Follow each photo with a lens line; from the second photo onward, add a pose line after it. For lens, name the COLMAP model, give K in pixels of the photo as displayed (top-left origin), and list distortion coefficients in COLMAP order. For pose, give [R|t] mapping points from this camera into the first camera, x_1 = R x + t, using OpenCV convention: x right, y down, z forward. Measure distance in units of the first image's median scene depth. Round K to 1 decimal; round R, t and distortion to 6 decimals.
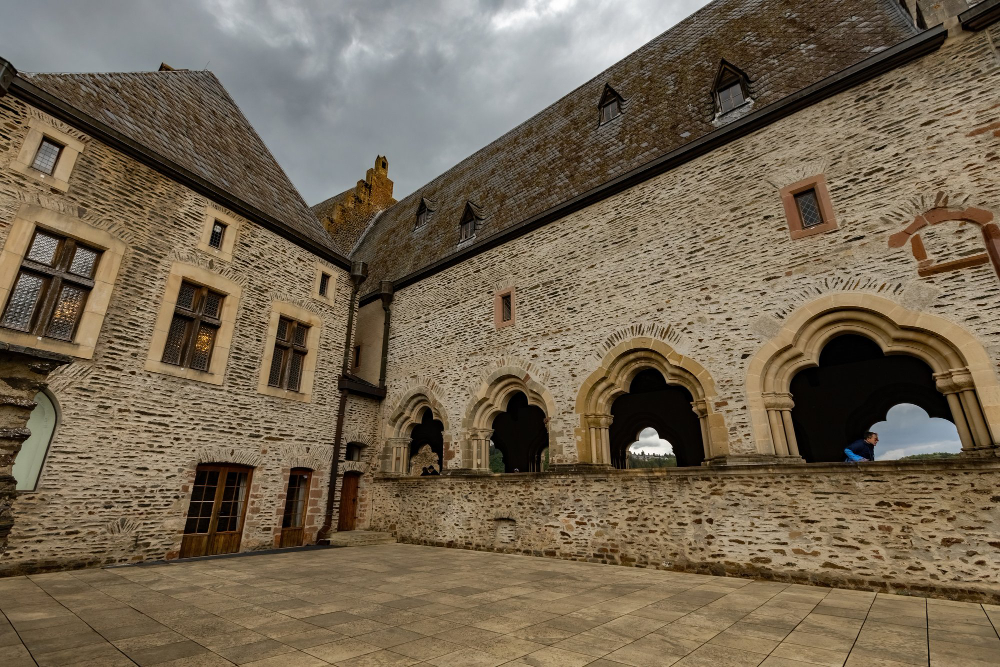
lens RADIAL K [[461.4, 0, 500.0], [0, 461.4, 333.5], [0, 0, 1]] dist [0.000818, 0.000173]
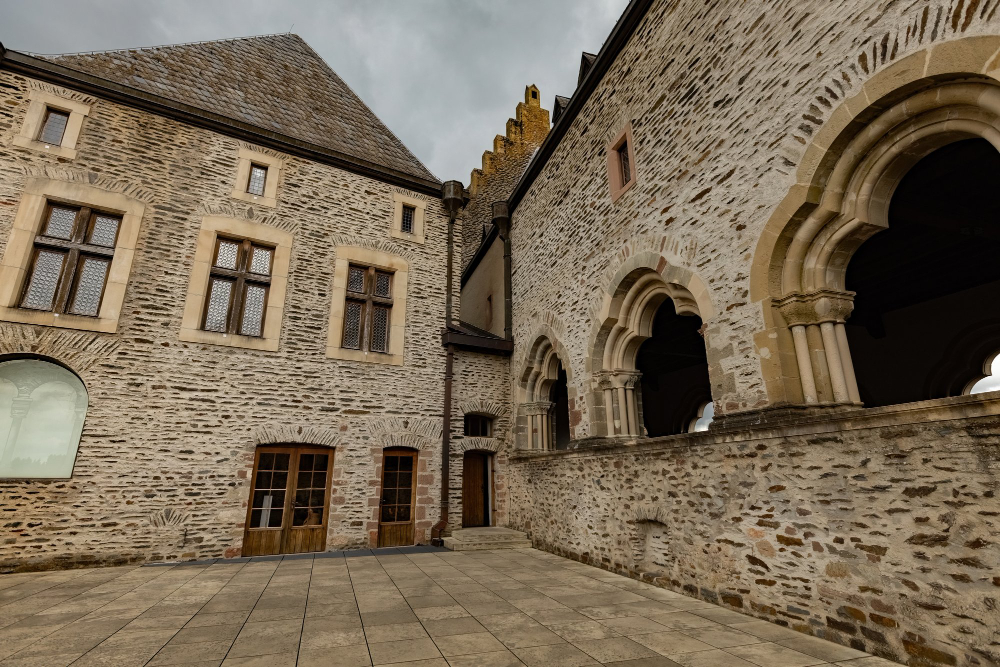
lens RADIAL K [[488.2, 0, 500.0], [0, 488.2, 333.5], [0, 0, 1]] dist [0.000664, 0.000036]
pose [[0.857785, -0.155399, -0.489955, 0.184295], [0.176241, 0.984340, -0.003651, 0.163151], [0.482850, -0.083218, 0.871740, 0.455451]]
